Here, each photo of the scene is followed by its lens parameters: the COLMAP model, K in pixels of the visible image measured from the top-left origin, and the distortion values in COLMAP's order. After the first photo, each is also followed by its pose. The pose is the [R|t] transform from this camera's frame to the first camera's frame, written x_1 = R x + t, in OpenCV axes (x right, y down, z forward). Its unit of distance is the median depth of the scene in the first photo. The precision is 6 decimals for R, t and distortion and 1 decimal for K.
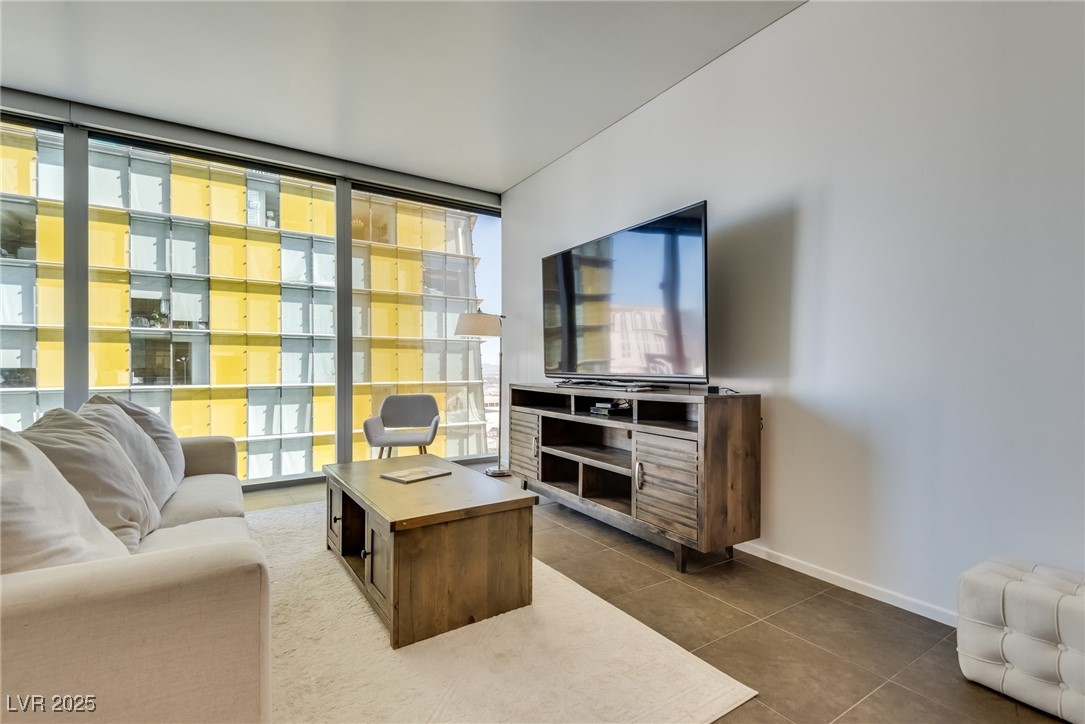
lens RADIAL K [[491.9, 0, 542.1], [0, 491.9, 365.4], [0, 0, 1]] dist [0.002283, -0.000920]
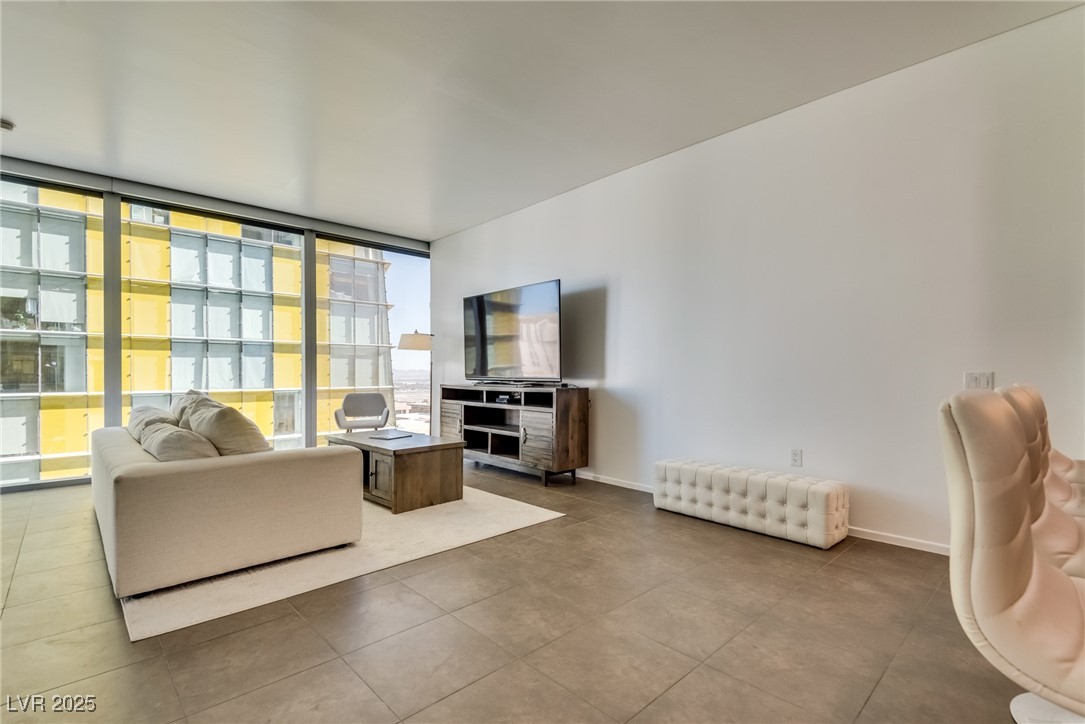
lens RADIAL K [[491.9, 0, 551.1], [0, 491.9, 368.2], [0, 0, 1]] dist [0.002283, -0.000920]
pose [[0.980359, 0.001557, 0.197217, -0.032504], [-0.000475, 0.999985, -0.005536, -0.002242], [-0.197222, 0.005334, 0.980344, -0.480106]]
